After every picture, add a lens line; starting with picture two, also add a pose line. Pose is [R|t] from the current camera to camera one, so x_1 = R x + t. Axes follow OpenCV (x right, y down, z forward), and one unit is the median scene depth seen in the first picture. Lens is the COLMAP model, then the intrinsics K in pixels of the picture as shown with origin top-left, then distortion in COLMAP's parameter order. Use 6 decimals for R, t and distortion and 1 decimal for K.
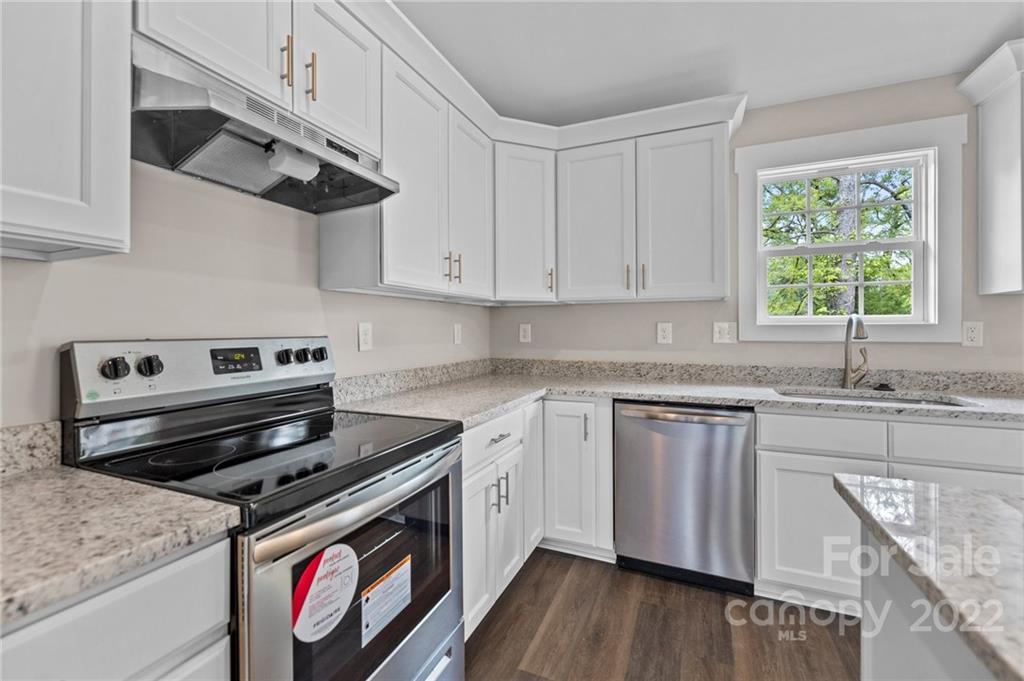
lens RADIAL K [[433.3, 0, 509.8], [0, 433.3, 330.8], [0, 0, 1]] dist [0.004917, -0.000203]
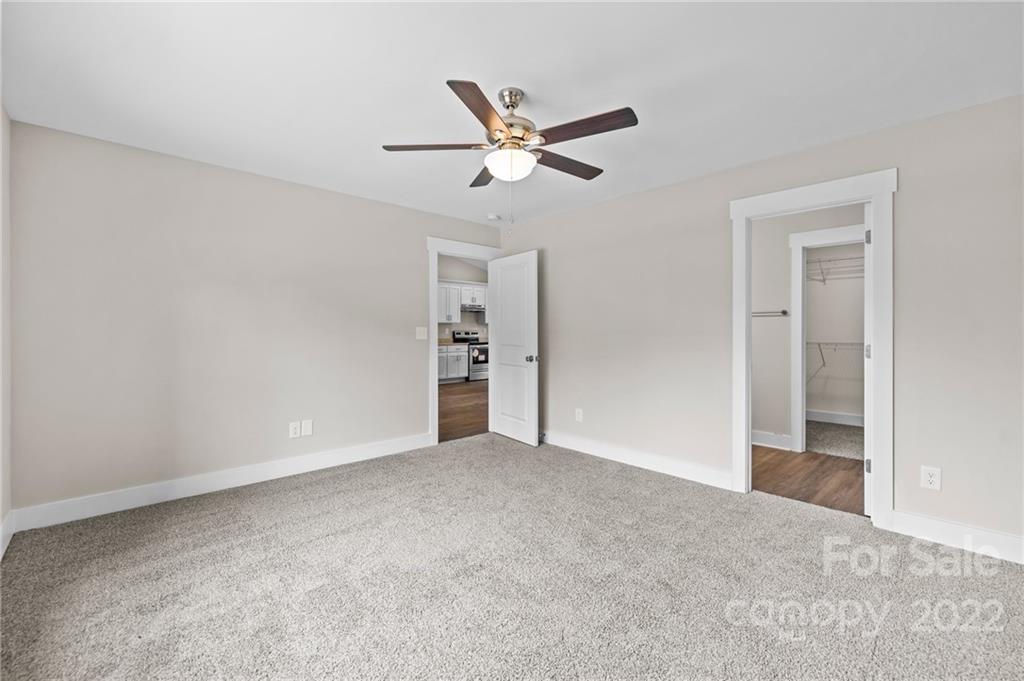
lens RADIAL K [[433.3, 0, 513.8], [0, 433.3, 337.4], [0, 0, 1]] dist [0.004917, -0.000203]
pose [[0.934249, 0.018868, -0.356121, 2.148689], [-0.014410, 0.999781, 0.015168, 0.002152], [0.356329, -0.009039, 0.934317, -4.373744]]
